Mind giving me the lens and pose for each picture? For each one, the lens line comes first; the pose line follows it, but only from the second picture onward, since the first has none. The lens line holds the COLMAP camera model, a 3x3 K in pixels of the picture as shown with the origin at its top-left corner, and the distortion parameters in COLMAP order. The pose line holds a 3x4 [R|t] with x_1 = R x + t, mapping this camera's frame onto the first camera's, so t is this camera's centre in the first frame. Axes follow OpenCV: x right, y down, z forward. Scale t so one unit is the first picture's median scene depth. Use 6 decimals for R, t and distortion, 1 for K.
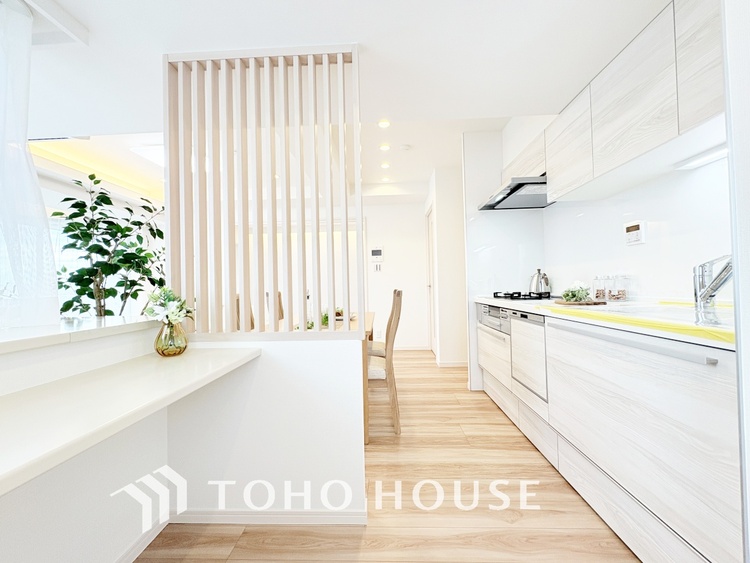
lens RADIAL K [[306.4, 0, 375.0], [0, 306.4, 281.5], [0, 0, 1]] dist [-0.000297, 0.000155]
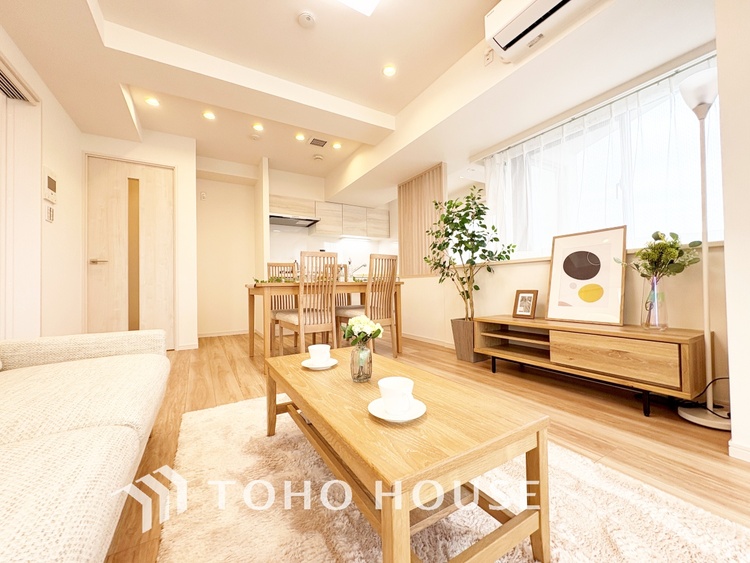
lens RADIAL K [[298.0, 0, 375.0], [0, 298.0, 281.5], [0, 0, 1]] dist [-0.000111, 0.000176]
pose [[-0.536134, 0.045520, 0.842904, -1.814667], [0.016299, 0.998917, -0.043577, 0.253377], [-0.843975, -0.009624, -0.536296, 2.121218]]
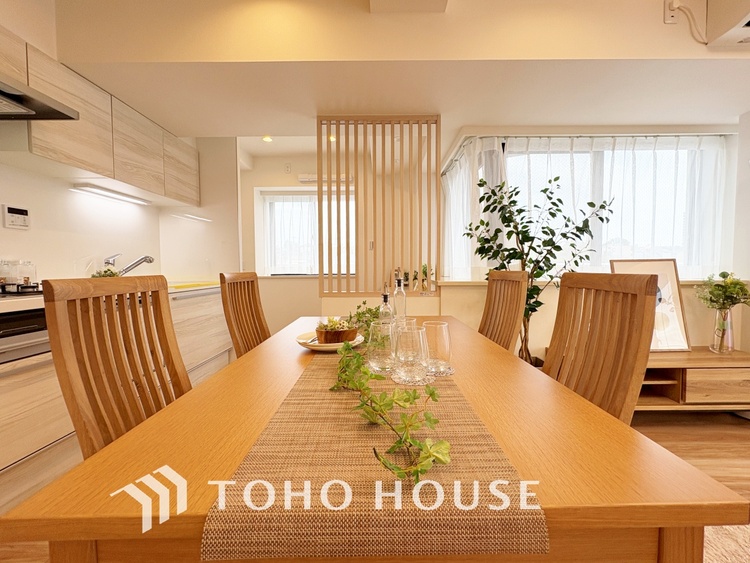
lens RADIAL K [[314.0, 0, 375.0], [0, 314.0, 281.5], [0, 0, 1]] dist [0.001167, 0.000222]
pose [[-0.999209, 0.030191, -0.025892, -0.218840], [0.029455, 0.999164, 0.028343, 0.046267], [0.026726, 0.027558, -0.999263, 2.021764]]
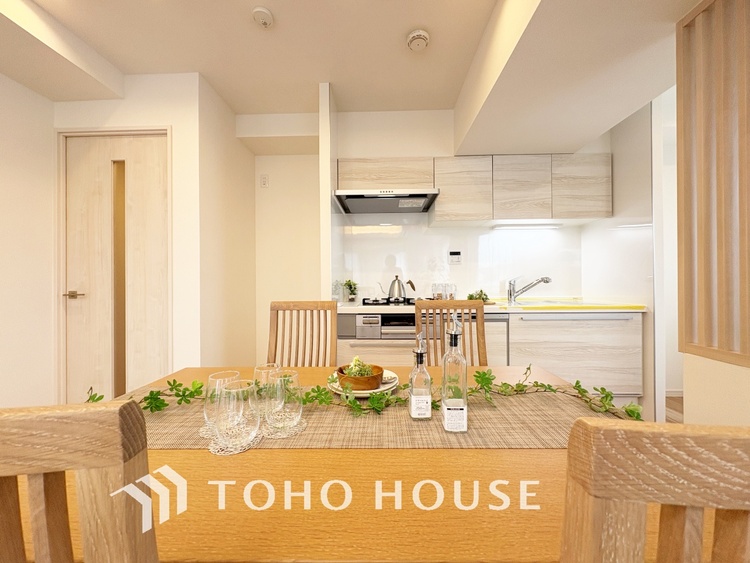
lens RADIAL K [[299.1, 0, 375.0], [0, 299.1, 281.5], [0, 0, 1]] dist [-0.000679, 0.000058]
pose [[-0.000985, 0.021645, 0.999765, -0.673889], [-0.008759, 0.999727, -0.021653, 0.004741], [-0.999961, -0.008778, -0.000795, 1.423674]]
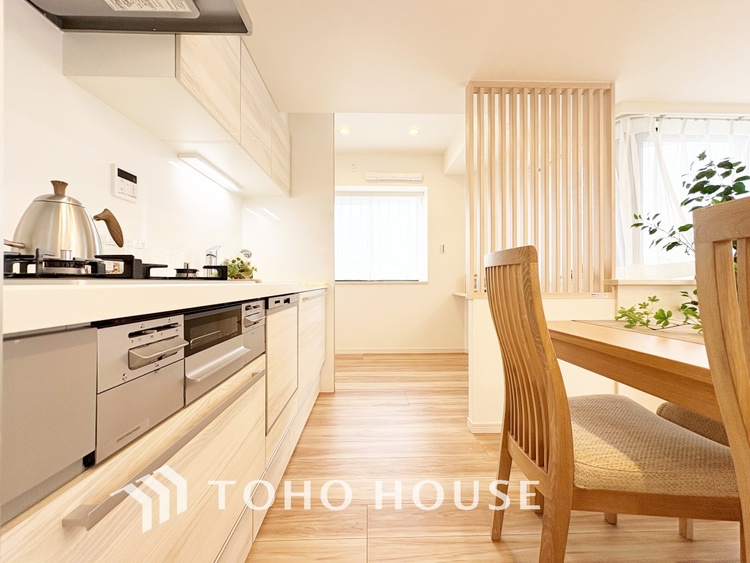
lens RADIAL K [[299.1, 0, 375.0], [0, 299.1, 281.5], [0, 0, 1]] dist [-0.000679, 0.000058]
pose [[-0.998184, 0.024611, -0.054980, 0.336867], [0.025386, 0.999587, -0.013442, 0.086838], [0.054626, -0.014813, -0.998397, 1.716217]]
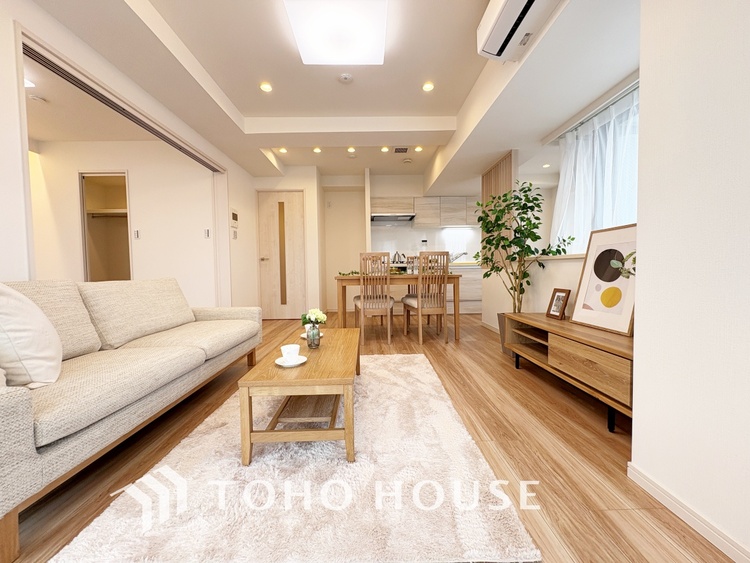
lens RADIAL K [[298.0, 0, 375.0], [0, 298.0, 281.5], [0, 0, 1]] dist [-0.000111, 0.000176]
pose [[-0.050720, -0.017676, 0.998556, -2.256416], [0.000055, 0.999843, 0.017702, 0.192655], [-0.998713, 0.000953, -0.050711, 1.692804]]
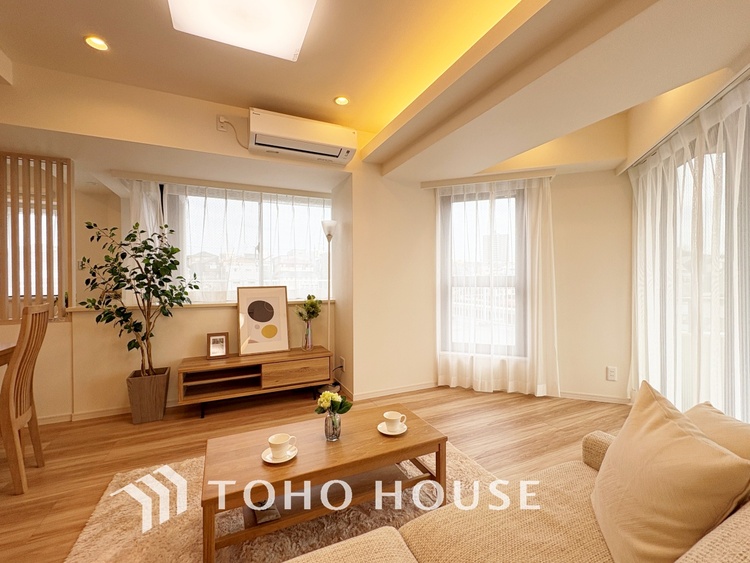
lens RADIAL K [[327.4, 0, 375.0], [0, 327.4, 281.5], [0, 0, 1]] dist [0.000765, 0.000587]
pose [[-0.893680, 0.031373, -0.447607, -1.049221], [0.031755, 0.999474, 0.006653, 0.006254], [0.447580, -0.008269, -0.894206, 2.649438]]
